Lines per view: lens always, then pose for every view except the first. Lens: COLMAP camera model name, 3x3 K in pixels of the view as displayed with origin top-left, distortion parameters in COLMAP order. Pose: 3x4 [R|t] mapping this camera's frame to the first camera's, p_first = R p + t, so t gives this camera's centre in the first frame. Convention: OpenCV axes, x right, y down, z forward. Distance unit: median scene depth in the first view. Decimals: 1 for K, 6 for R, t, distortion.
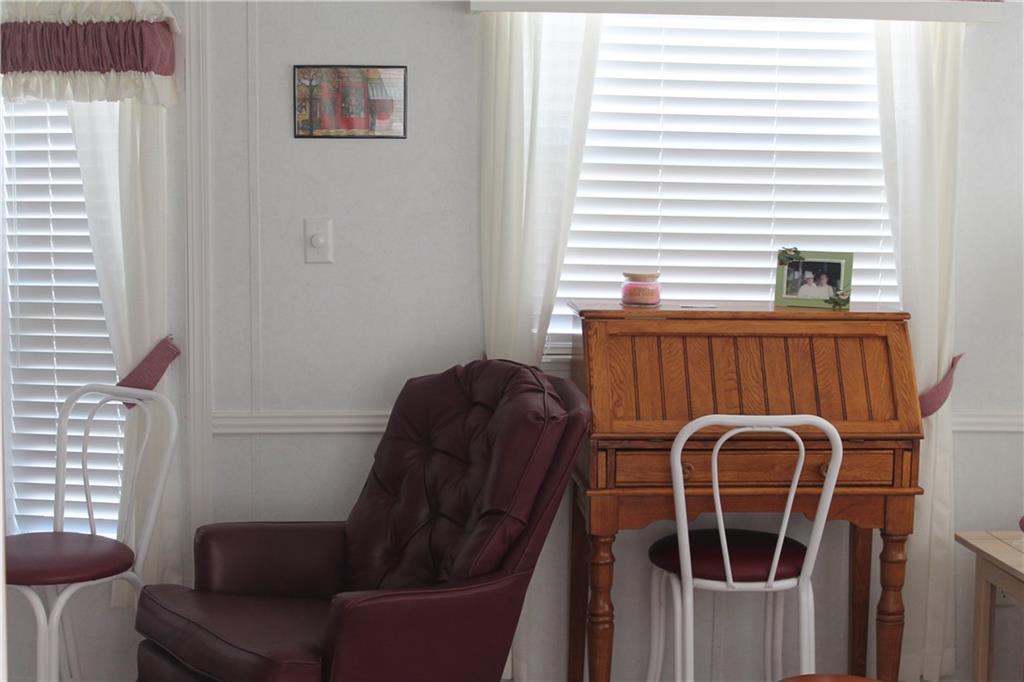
lens RADIAL K [[1644.5, 0, 512.0], [0, 1644.5, 341.0], [0, 0, 1]] dist [-0.010815, 0.611508]
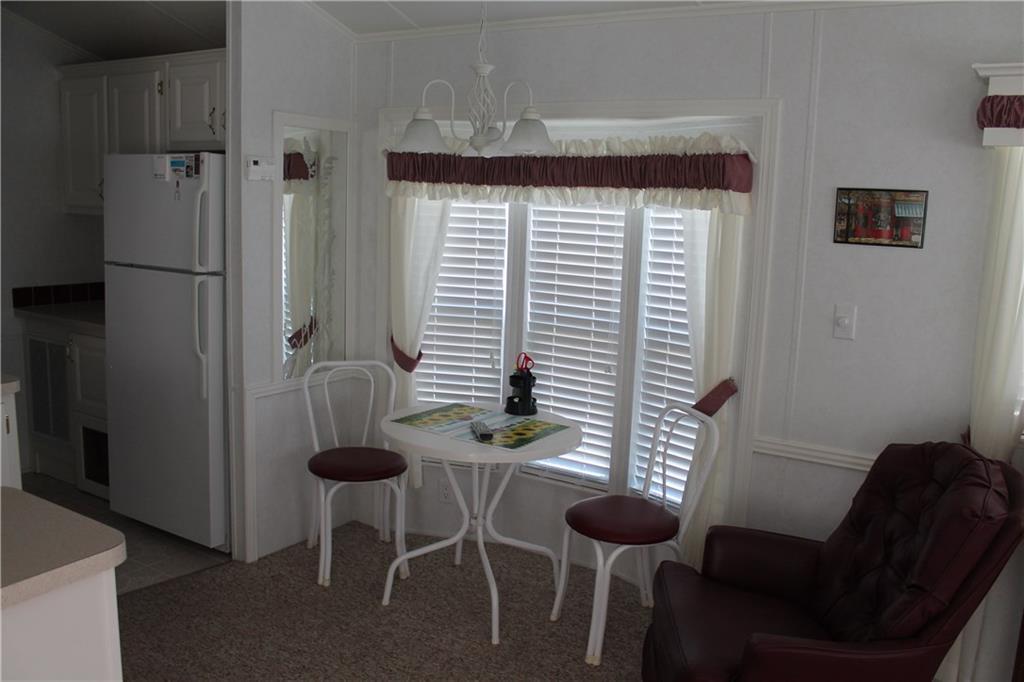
lens RADIAL K [[851.6, 0, 512.0], [0, 851.6, 341.0], [0, 0, 1]] dist [-0.212952, 0.169201]
pose [[0.800577, 0.119955, -0.587101, 0.058999], [-0.106875, 0.992633, 0.057077, -0.056035], [0.589622, 0.017052, 0.807499, 0.319897]]
